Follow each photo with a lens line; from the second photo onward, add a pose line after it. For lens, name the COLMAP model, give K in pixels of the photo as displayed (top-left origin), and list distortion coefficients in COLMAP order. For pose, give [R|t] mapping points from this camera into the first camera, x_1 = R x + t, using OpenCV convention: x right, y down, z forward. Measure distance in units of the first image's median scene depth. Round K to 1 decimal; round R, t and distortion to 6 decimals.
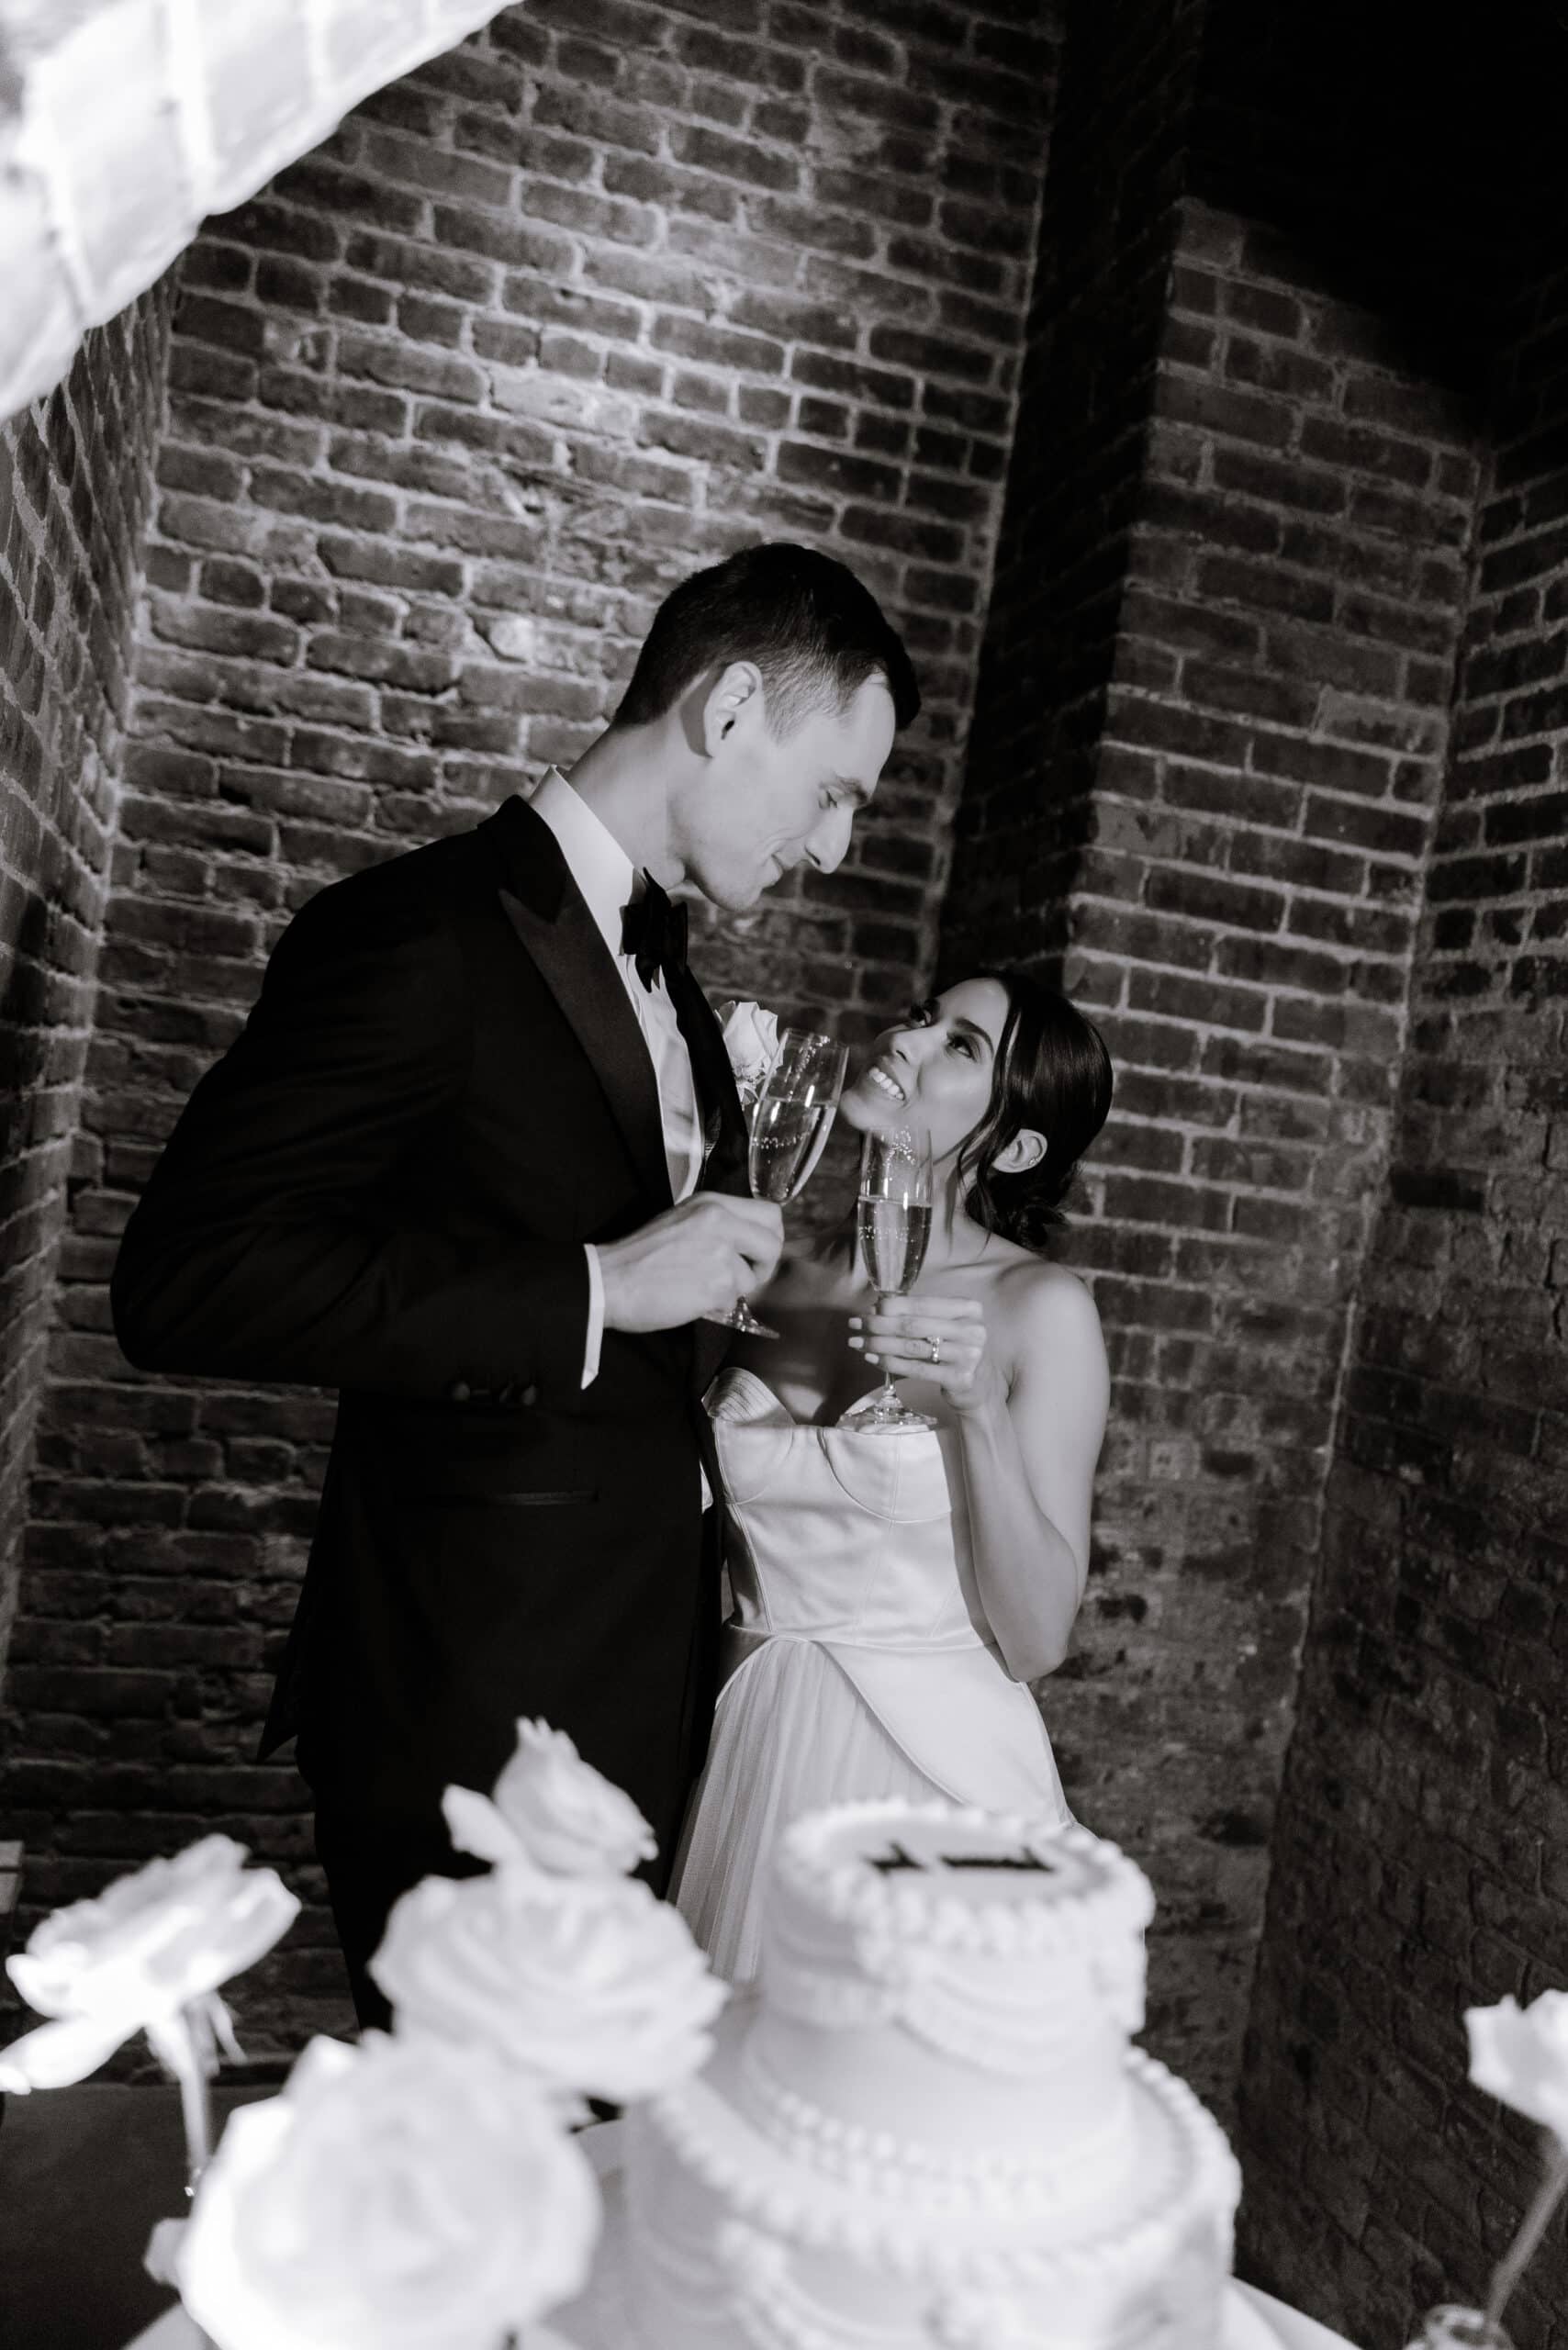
lens RADIAL K [[1866.0, 0, 779.3], [0, 1866.0, 1185.4], [0, 0, 1]] dist [0.004152, -0.008139]
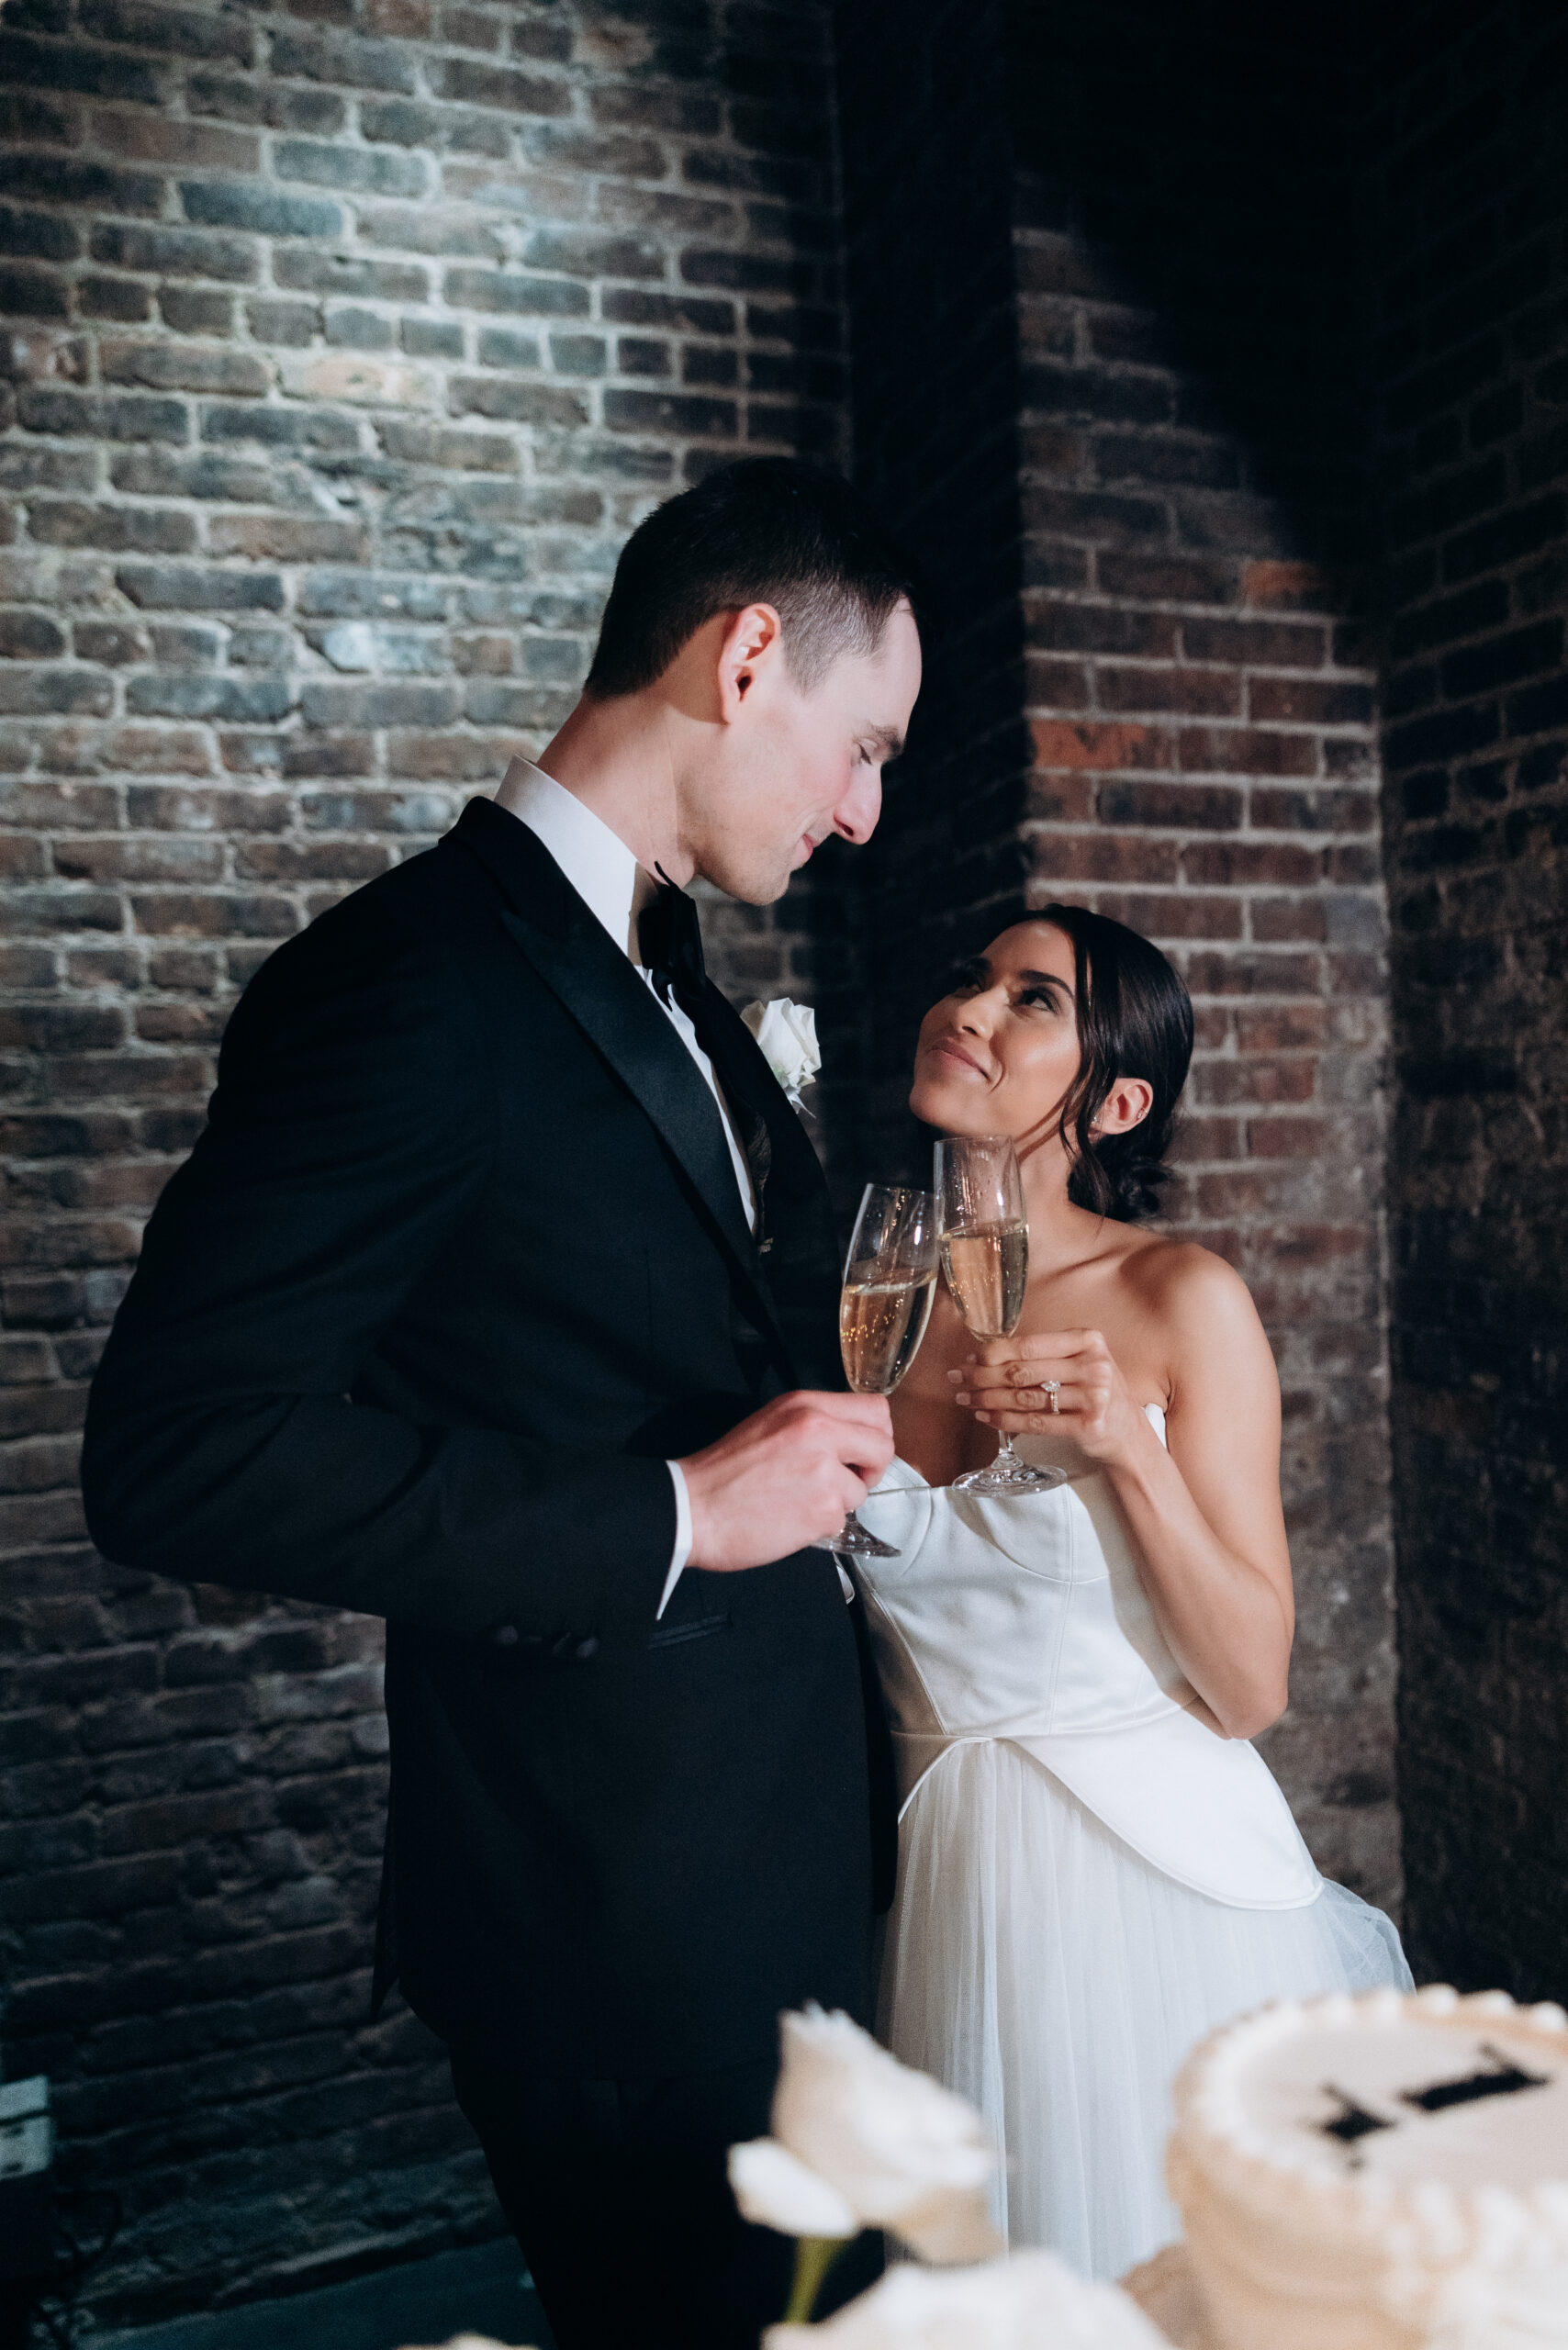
lens RADIAL K [[1858.7, 0, 777.7], [0, 1858.7, 1178.0], [0, 0, 1]] dist [0.003104, -0.007596]
pose [[0.982126, -0.176091, 0.066482, -0.048397], [0.175657, 0.984374, 0.012363, -0.017447], [-0.067621, -0.000464, 0.997711, 0.097800]]
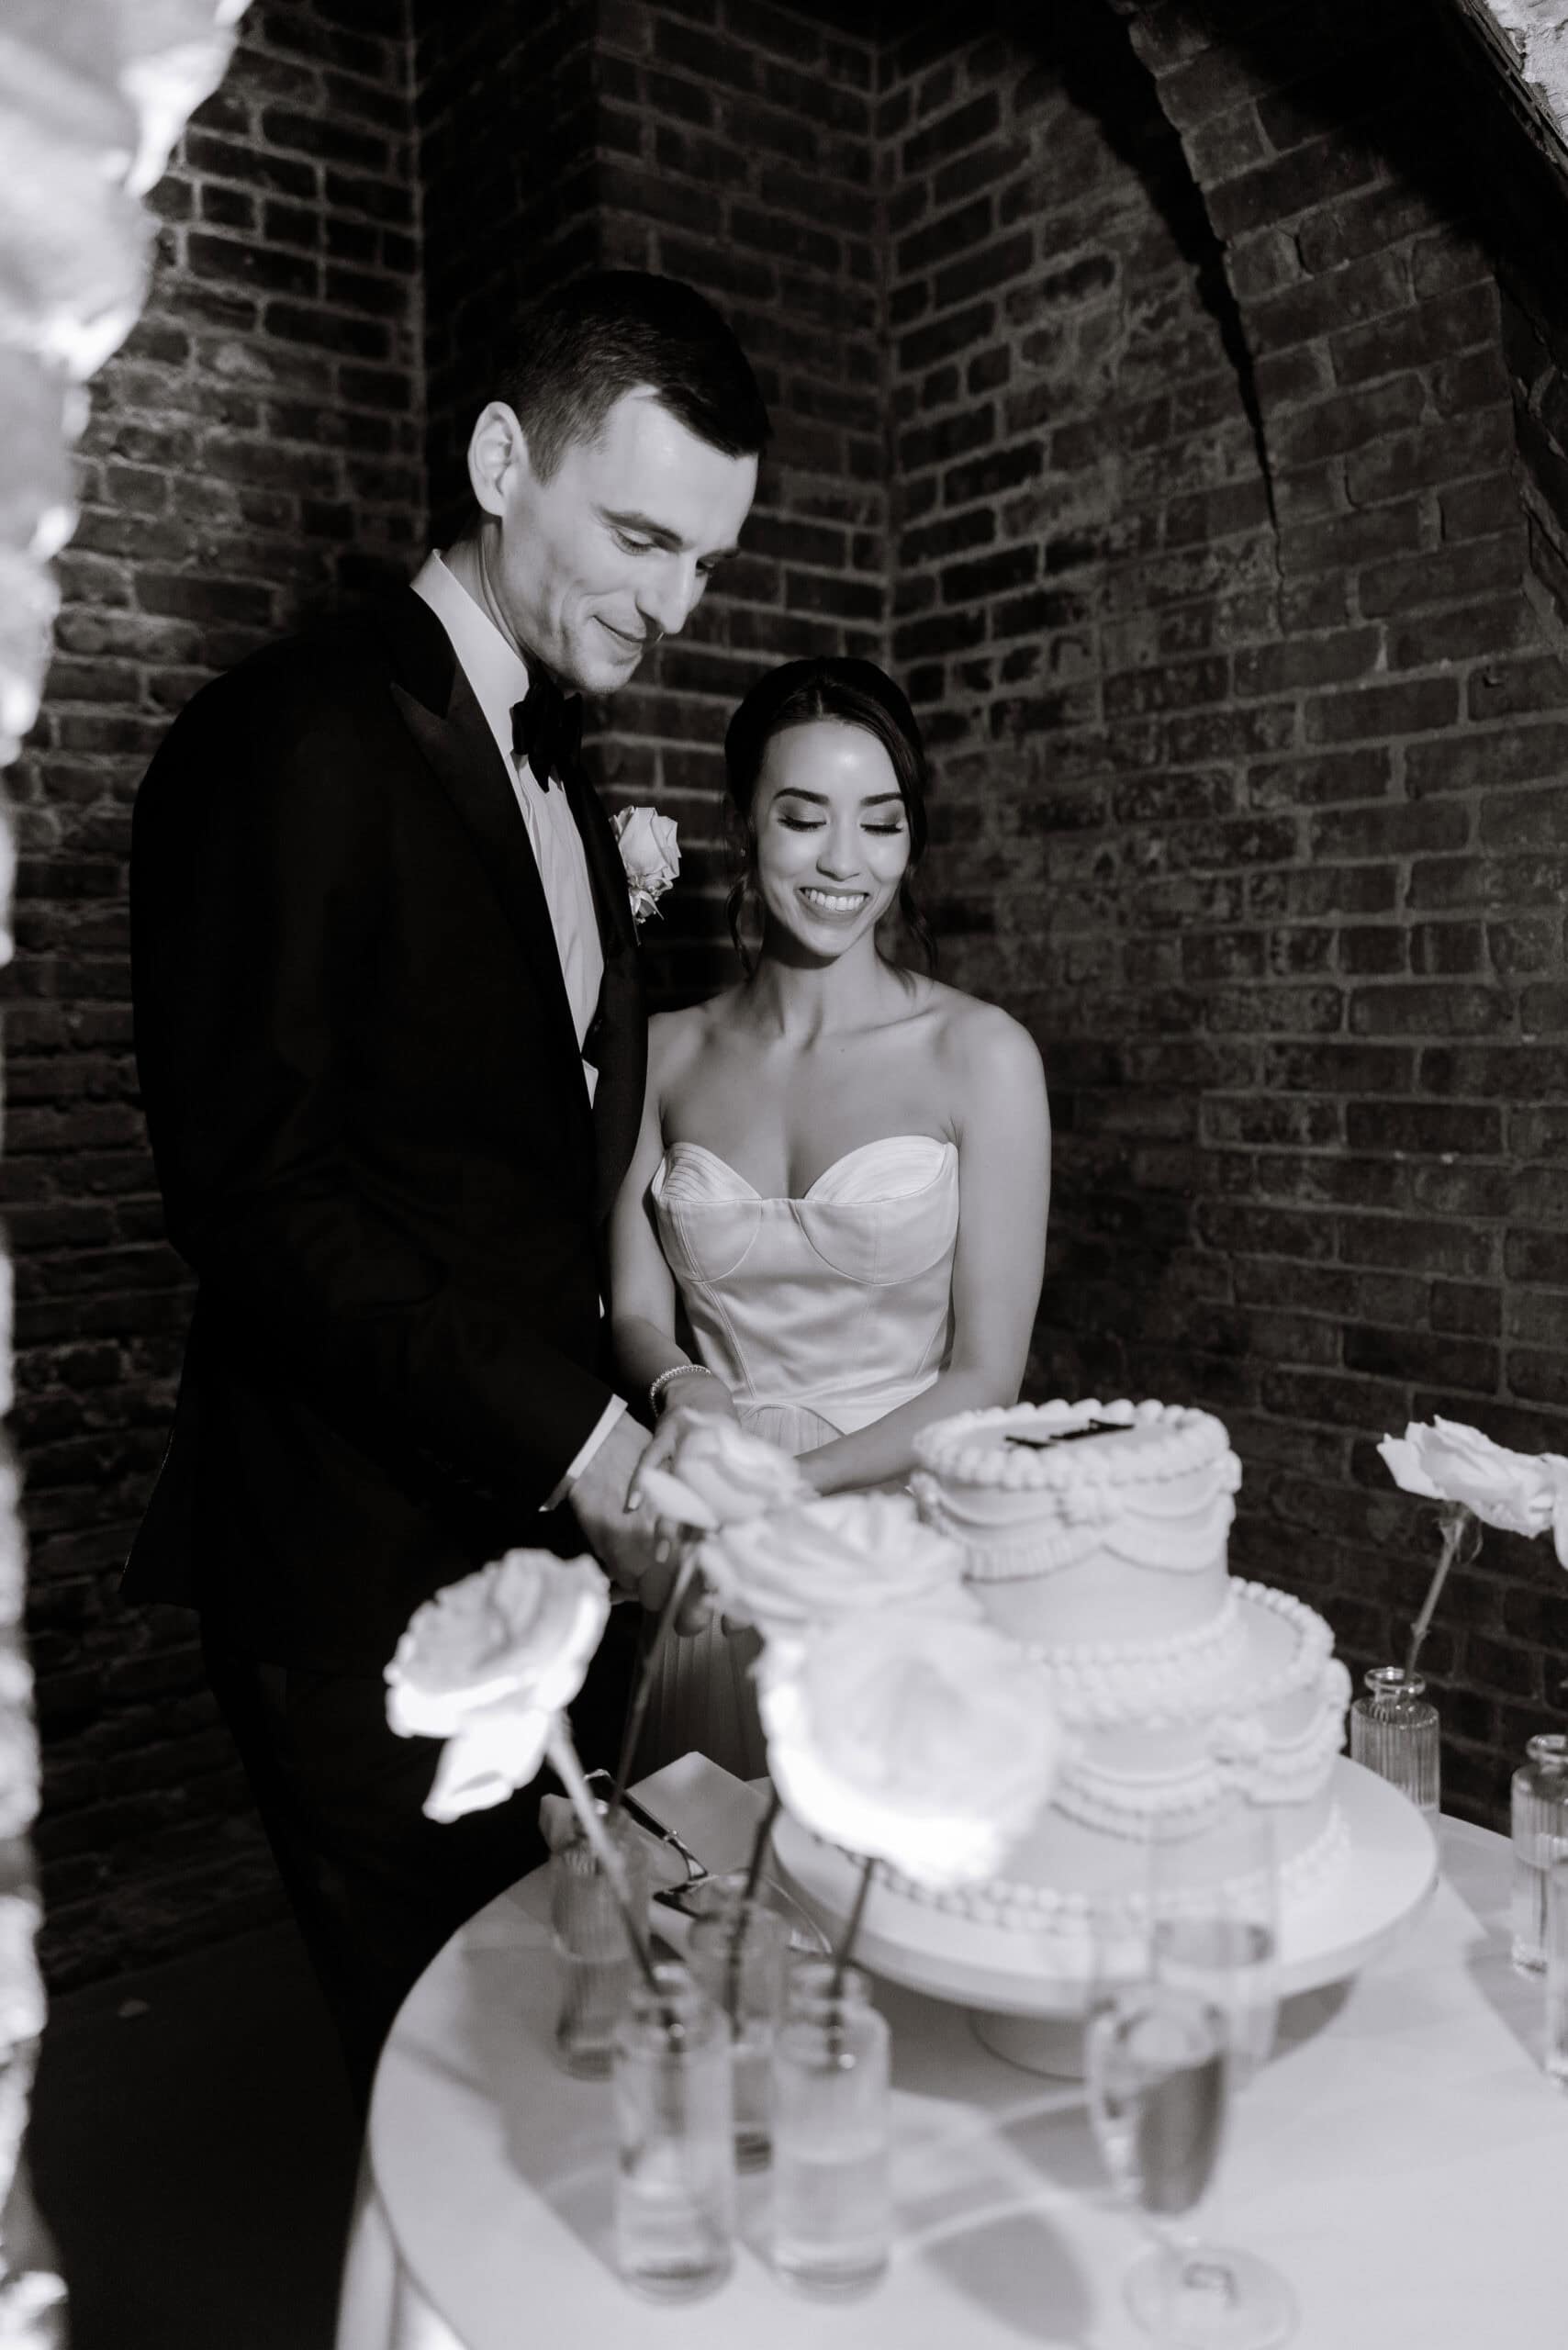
lens RADIAL K [[1864.1, 0, 784.0], [0, 1864.1, 1175.0], [0, 0, 1]] dist [0.006197, -0.021927]
pose [[0.917857, -0.182026, 0.352710, -0.157609], [0.151655, 0.982049, 0.112160, 0.012535], [-0.366795, -0.049457, 0.928986, -0.016086]]
